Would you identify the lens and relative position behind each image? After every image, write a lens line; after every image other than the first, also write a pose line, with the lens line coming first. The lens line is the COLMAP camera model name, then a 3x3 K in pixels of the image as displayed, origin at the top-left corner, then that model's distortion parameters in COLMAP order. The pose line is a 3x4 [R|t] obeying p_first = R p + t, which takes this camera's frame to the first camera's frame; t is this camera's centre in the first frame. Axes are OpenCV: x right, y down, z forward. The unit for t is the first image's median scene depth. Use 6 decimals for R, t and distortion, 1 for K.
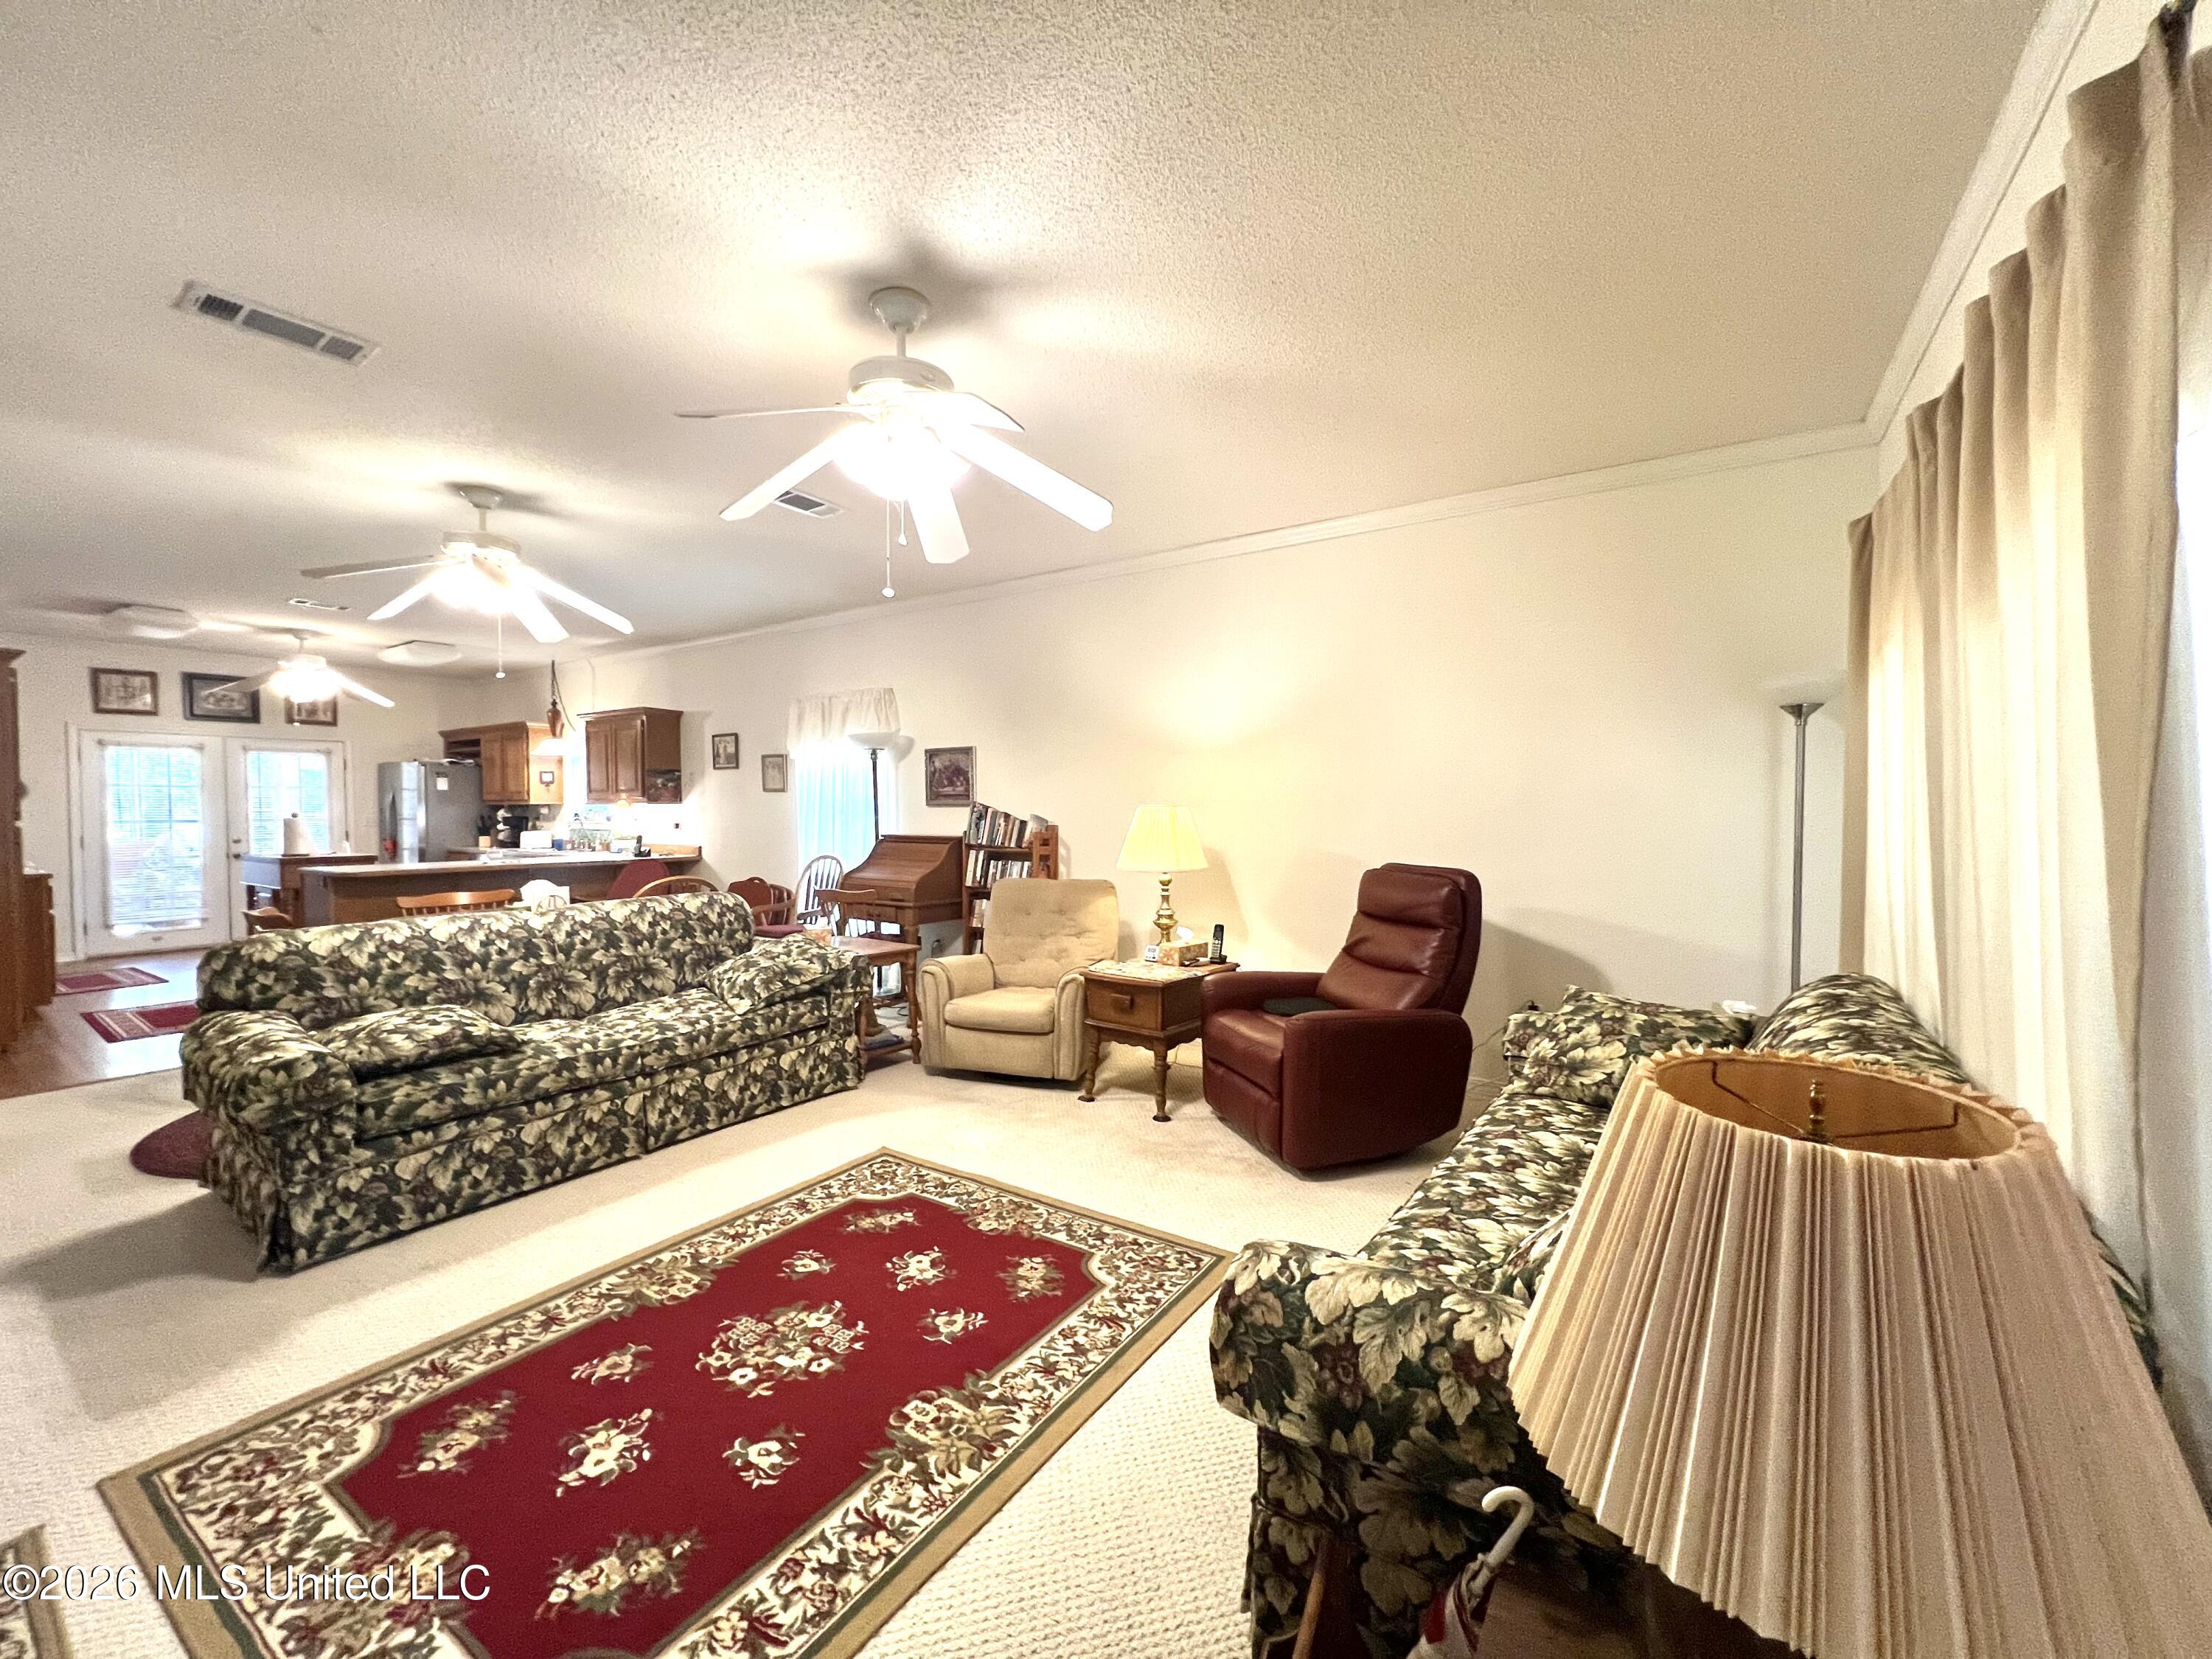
lens RADIAL K [[890.6, 0, 1105.9], [0, 890.6, 832.8], [0, 0, 1]] dist [-0.005291, 0.001373]
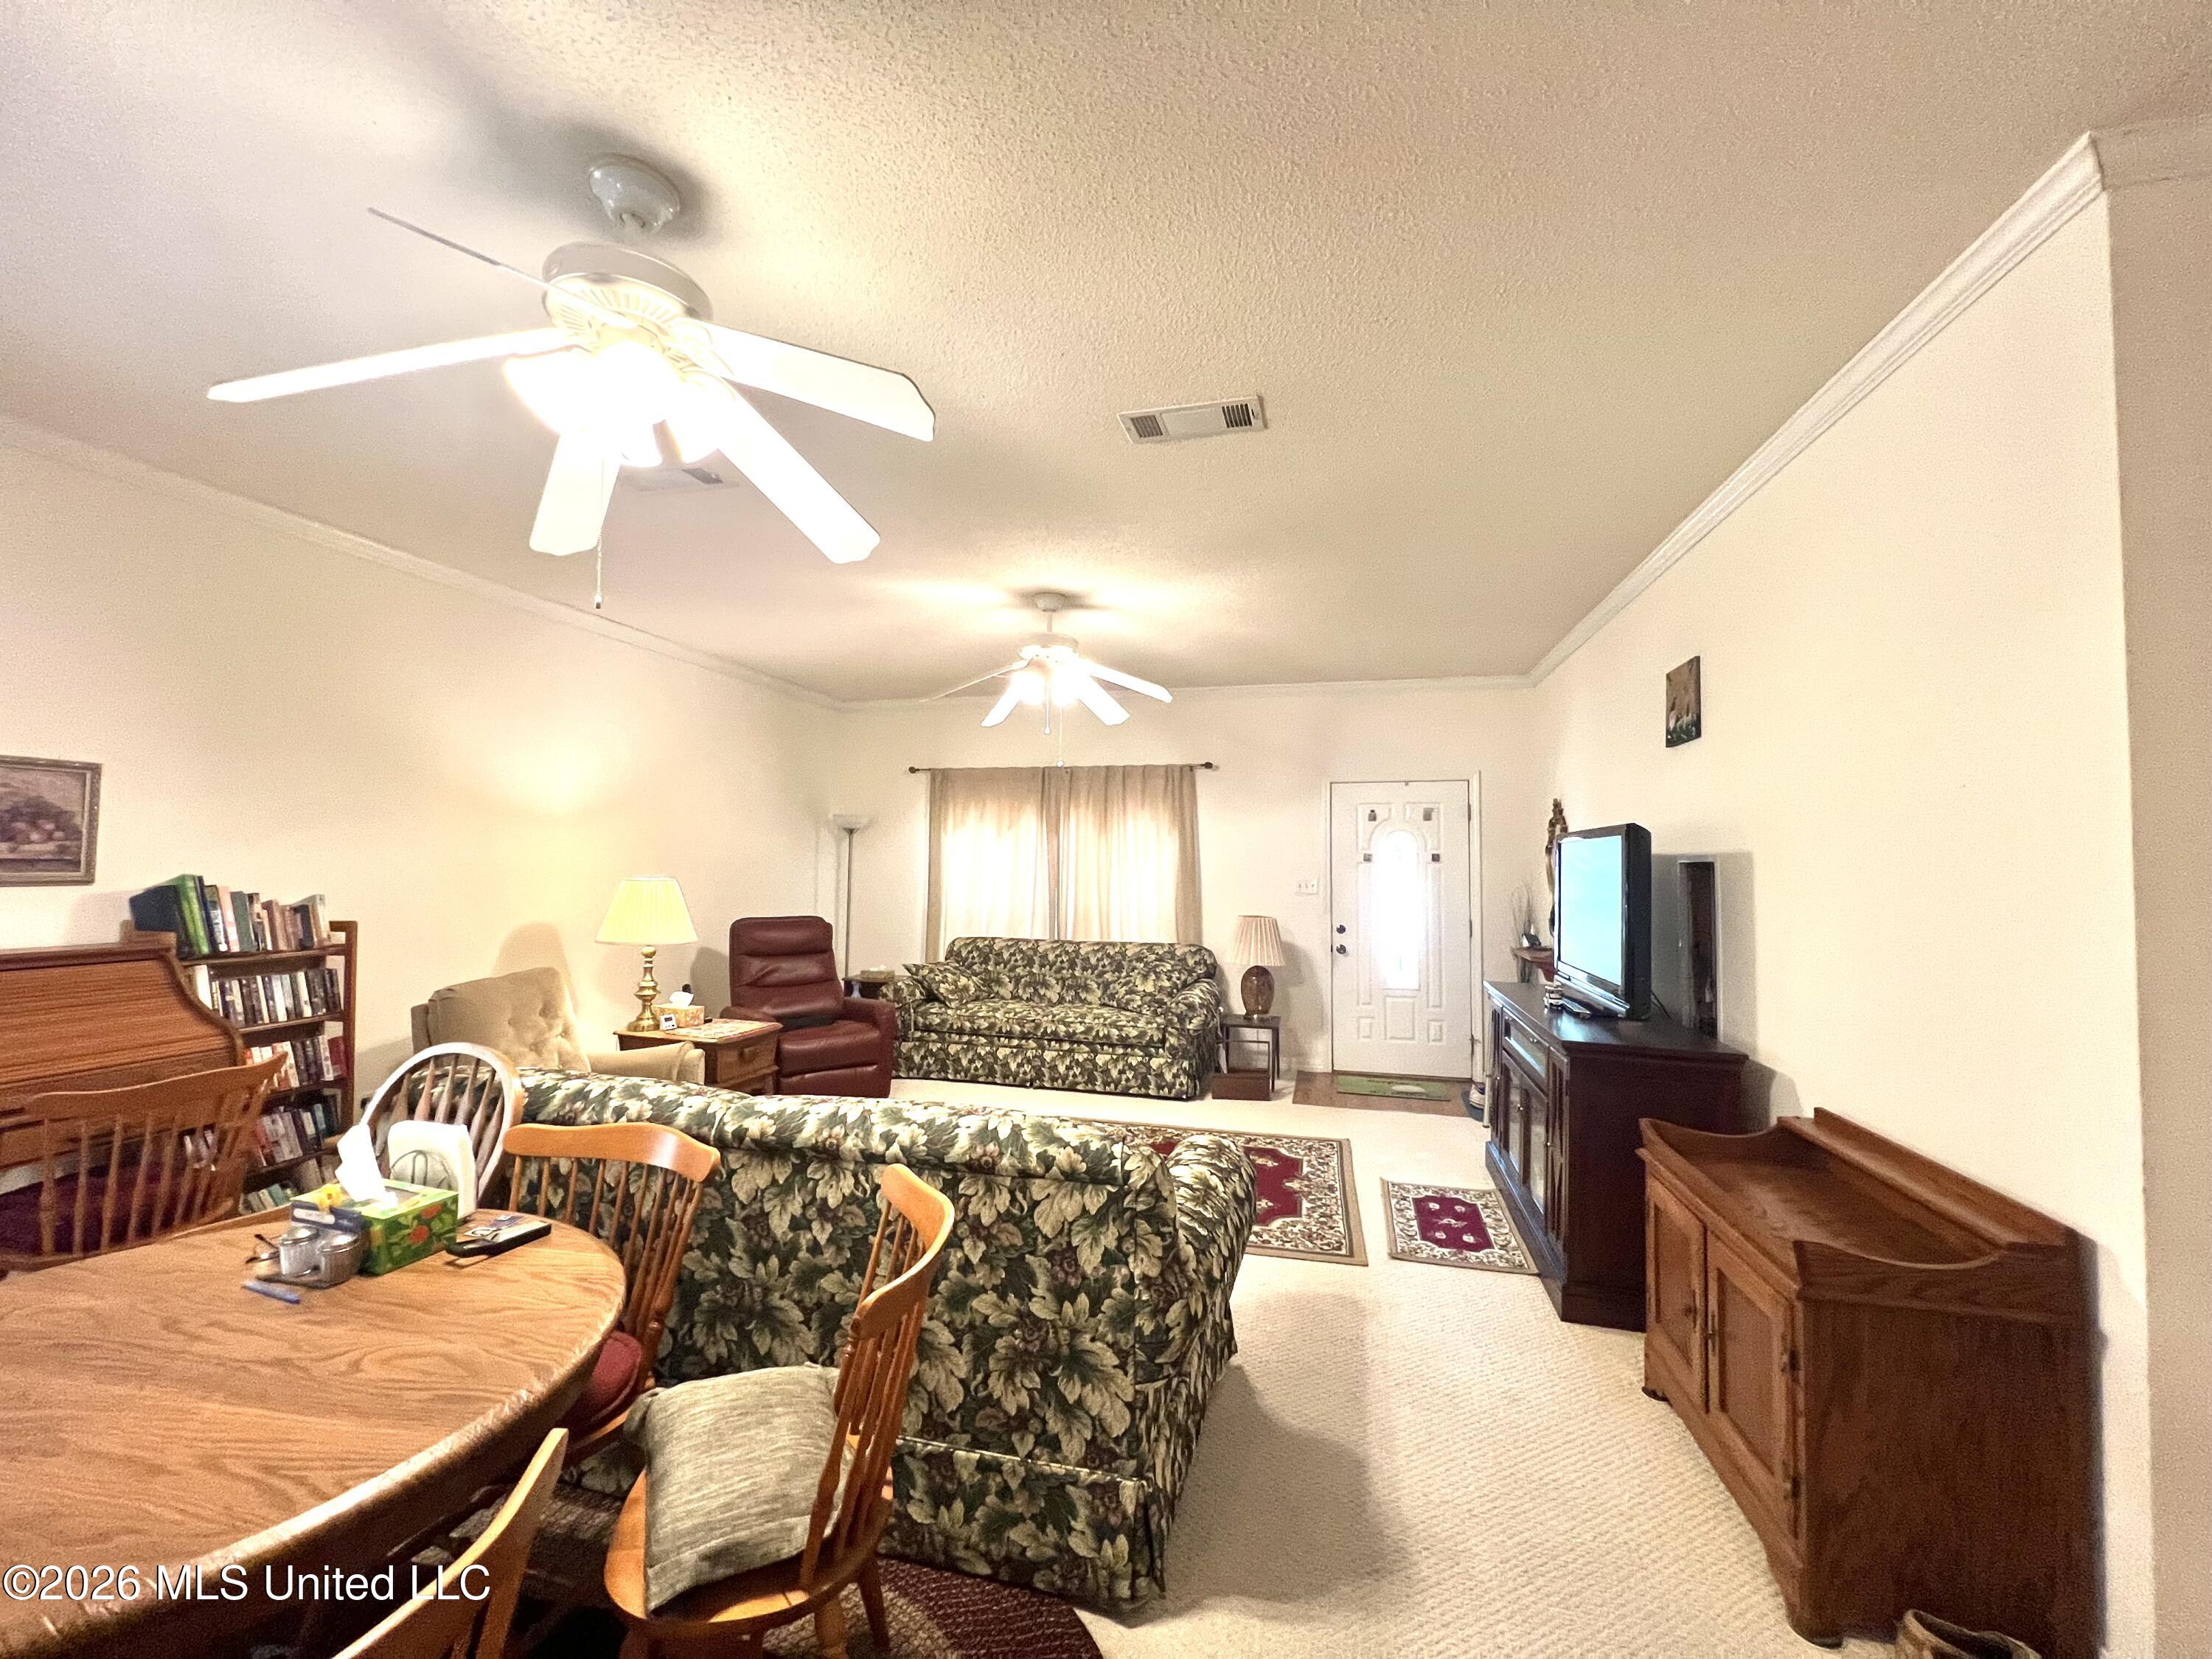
lens RADIAL K [[890.6, 0, 1109.6], [0, 890.6, 832.1], [0, 0, 1]] dist [-0.005291, 0.001373]
pose [[-0.346860, 0.030728, 0.937413, -2.458517], [0.014258, 0.999520, -0.027488, -0.112692], [-0.937809, 0.003831, -0.347132, 1.940139]]
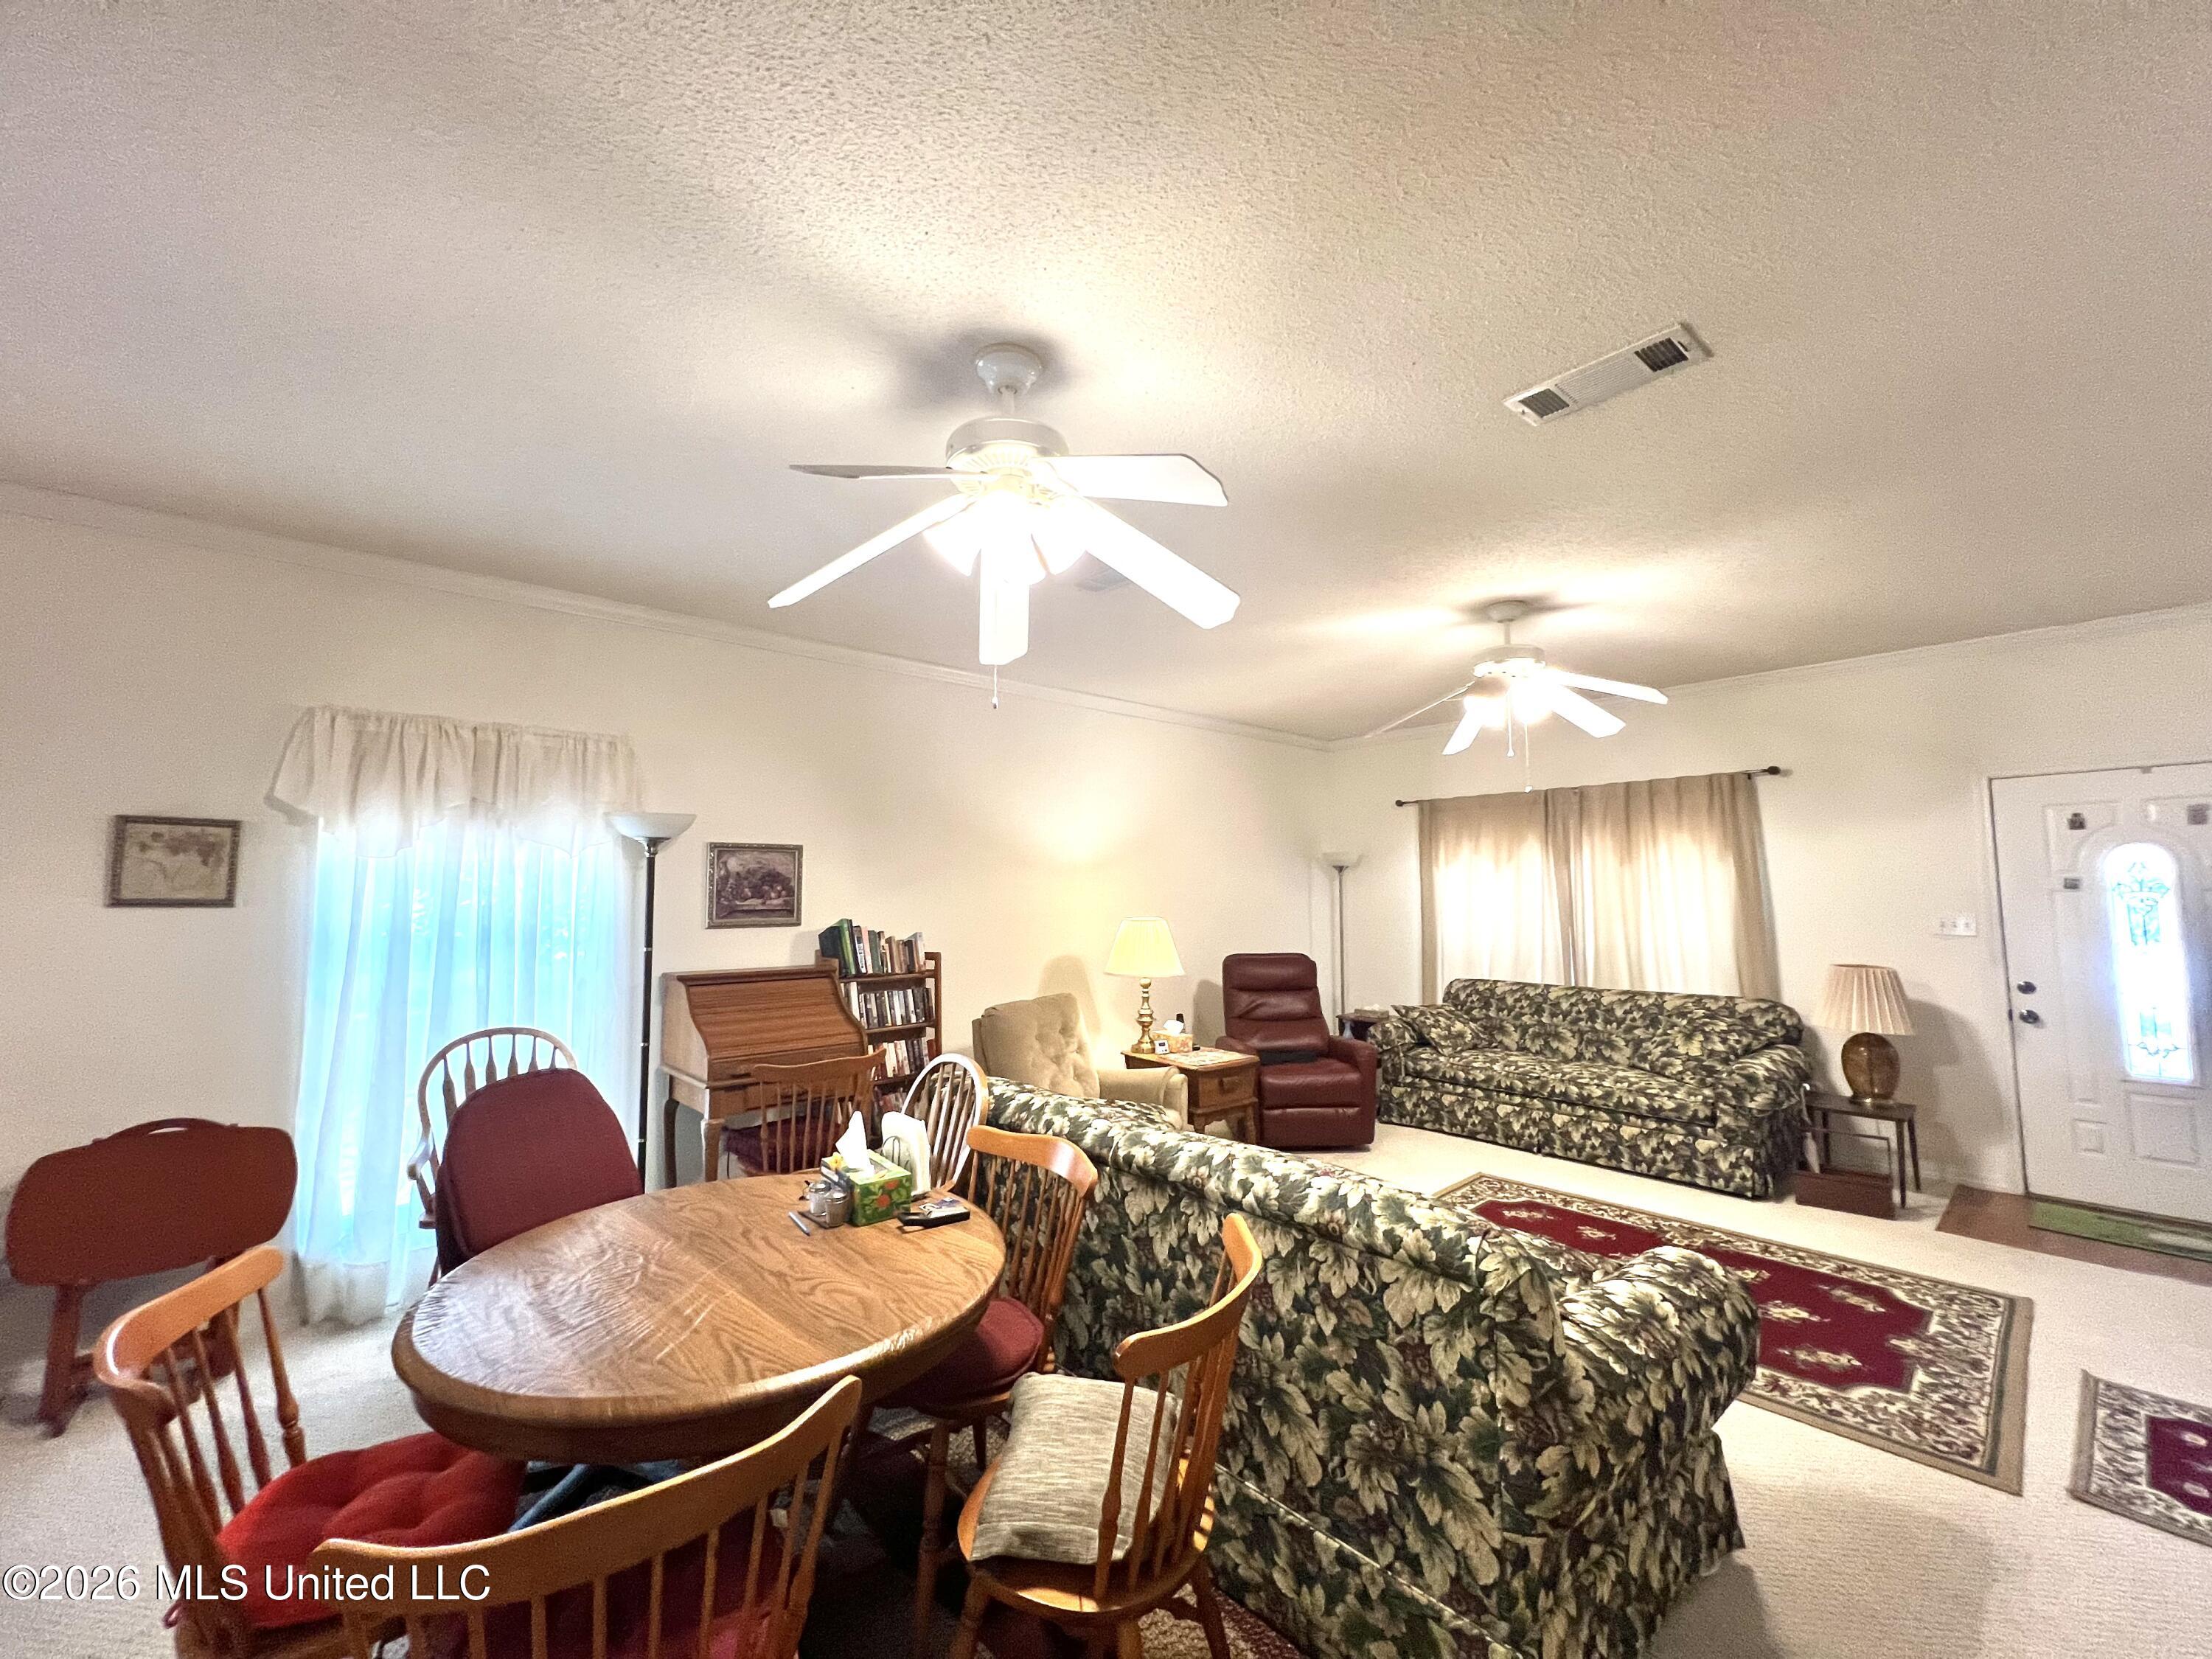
lens RADIAL K [[890.6, 0, 1103.0], [0, 890.6, 830.5], [0, 0, 1]] dist [-0.005291, 0.001373]
pose [[0.245262, 0.069286, 0.966978, -2.470495], [0.031214, 0.996361, -0.079309, -0.127663], [-0.968954, 0.049635, 0.242206, 1.722919]]
